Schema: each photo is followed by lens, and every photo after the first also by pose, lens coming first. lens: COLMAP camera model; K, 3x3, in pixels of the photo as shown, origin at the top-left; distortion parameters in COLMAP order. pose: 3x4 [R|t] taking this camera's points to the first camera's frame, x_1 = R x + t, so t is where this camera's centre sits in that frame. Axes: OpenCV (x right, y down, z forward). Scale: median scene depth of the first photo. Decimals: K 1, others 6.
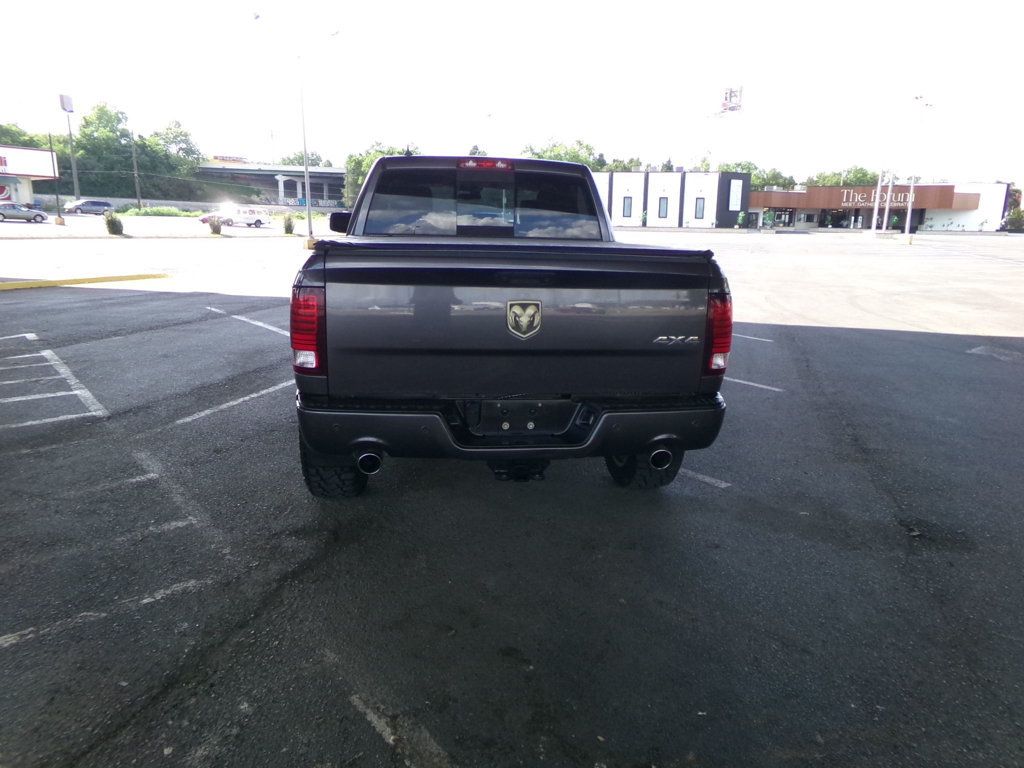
lens RADIAL K [[691.1, 0, 512.0], [0, 691.1, 384.0], [0, 0, 1]] dist [-0.005528, 0.022107]
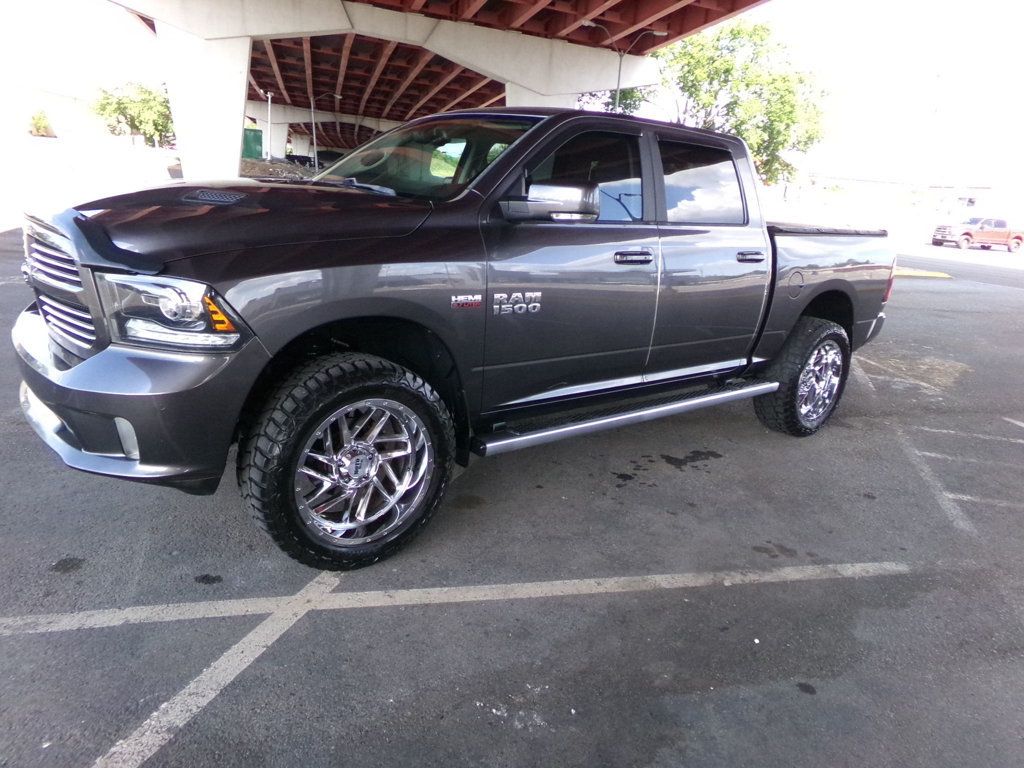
lens RADIAL K [[691.1, 0, 512.0], [0, 691.1, 384.0], [0, 0, 1]] dist [-0.005528, 0.022107]
pose [[-0.520668, -0.292355, 0.802143, -0.729105], [0.103958, 0.910841, 0.399451, -0.360674], [-0.847406, 0.291371, -0.443853, 1.488613]]
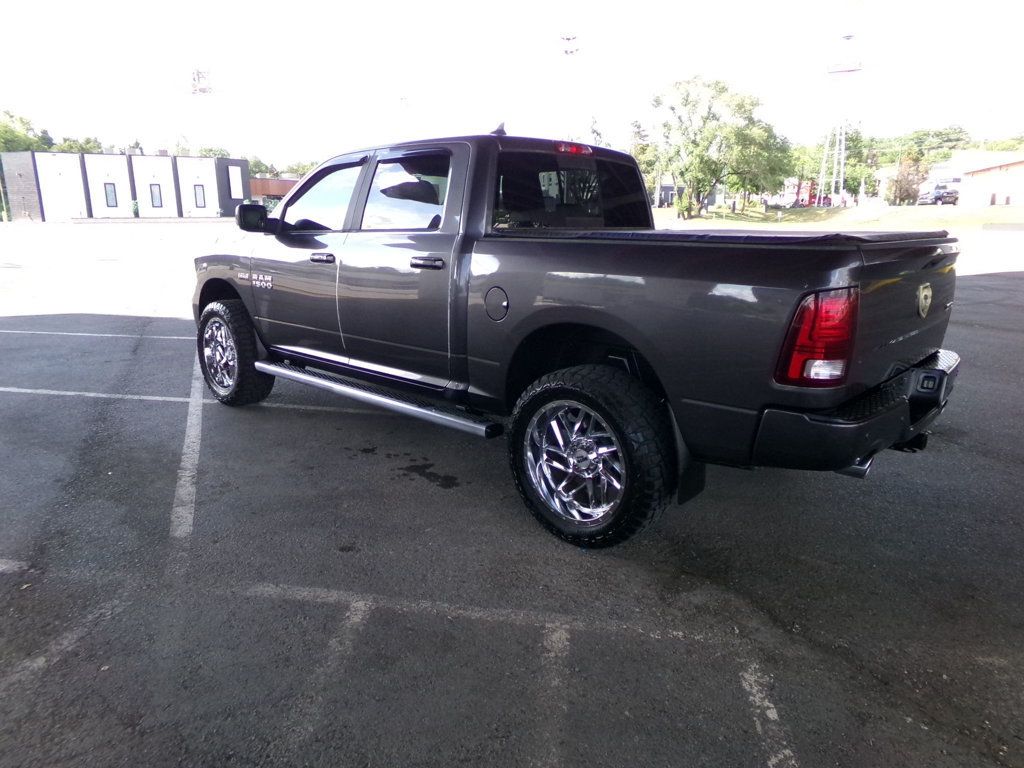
lens RADIAL K [[691.1, 0, 512.0], [0, 691.1, 384.0], [0, 0, 1]] dist [-0.005528, 0.022107]
pose [[0.762763, -0.171901, 0.623412, -0.612756], [0.161565, 0.984108, 0.073681, -0.078337], [-0.626170, 0.044520, 0.778415, 0.301395]]
